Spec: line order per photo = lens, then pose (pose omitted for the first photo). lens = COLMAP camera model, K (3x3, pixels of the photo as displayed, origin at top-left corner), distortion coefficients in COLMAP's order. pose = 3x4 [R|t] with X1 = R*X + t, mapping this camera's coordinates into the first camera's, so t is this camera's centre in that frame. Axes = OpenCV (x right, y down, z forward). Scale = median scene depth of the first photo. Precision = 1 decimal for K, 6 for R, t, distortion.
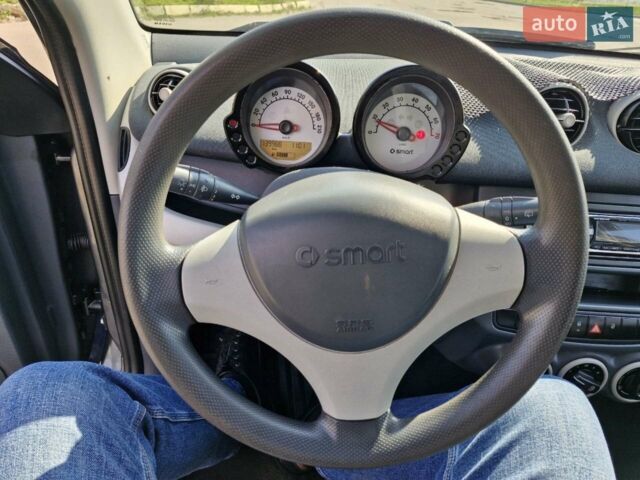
lens RADIAL K [[436.5, 0, 320.0], [0, 436.5, 240.0], [0, 0, 1]] dist [0.165121, -0.225018]
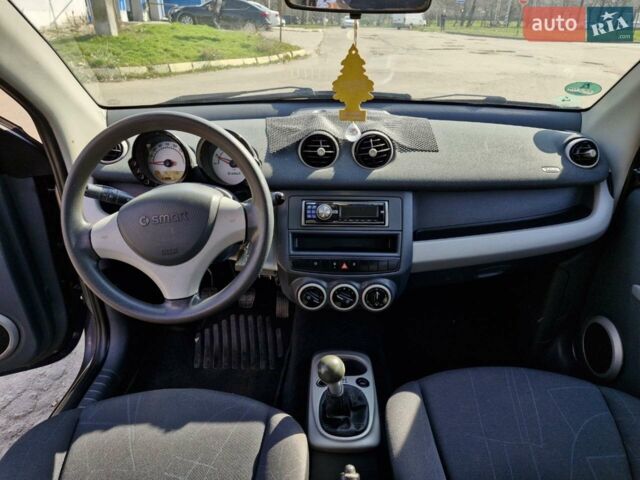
lens RADIAL K [[436.5, 0, 320.0], [0, 436.5, 240.0], [0, 0, 1]] dist [0.165121, -0.225018]
pose [[0.997934, -0.053469, -0.035610, 0.583488], [0.050531, 0.995605, -0.078852, 0.226745], [0.039670, 0.076890, 0.996250, -0.745840]]
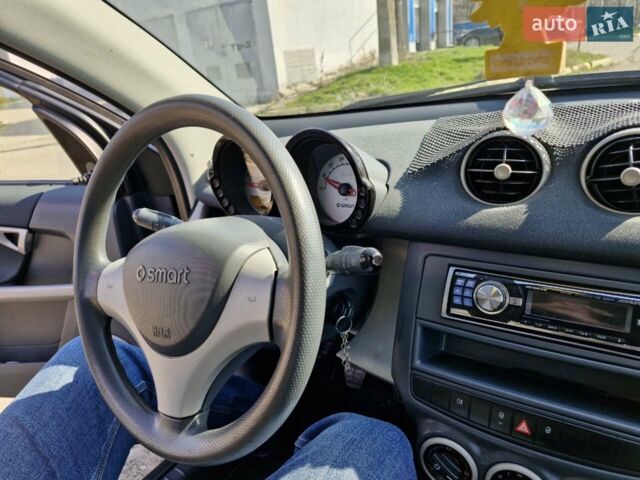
lens RADIAL K [[455.1, 0, 320.0], [0, 455.1, 240.0], [0, 0, 1]] dist [0.082817, -0.106684]
pose [[0.823015, 0.047747, -0.566009, 0.763172], [-0.135446, 0.984213, -0.113922, 0.014387], [0.551634, 0.170423, 0.816490, 0.085462]]
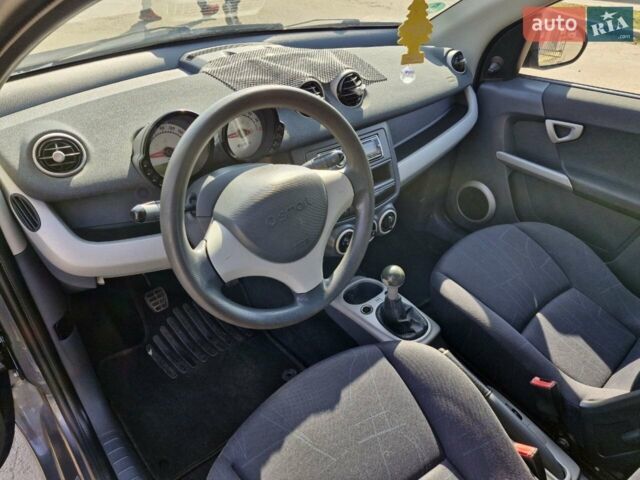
lens RADIAL K [[436.5, 0, 320.0], [0, 436.5, 240.0], [0, 0, 1]] dist [0.165121, -0.225018]
pose [[0.753381, -0.416836, 0.508591, -0.572581], [0.354665, 0.908858, 0.219521, -0.147308], [-0.553741, 0.014997, 0.832554, -0.457408]]
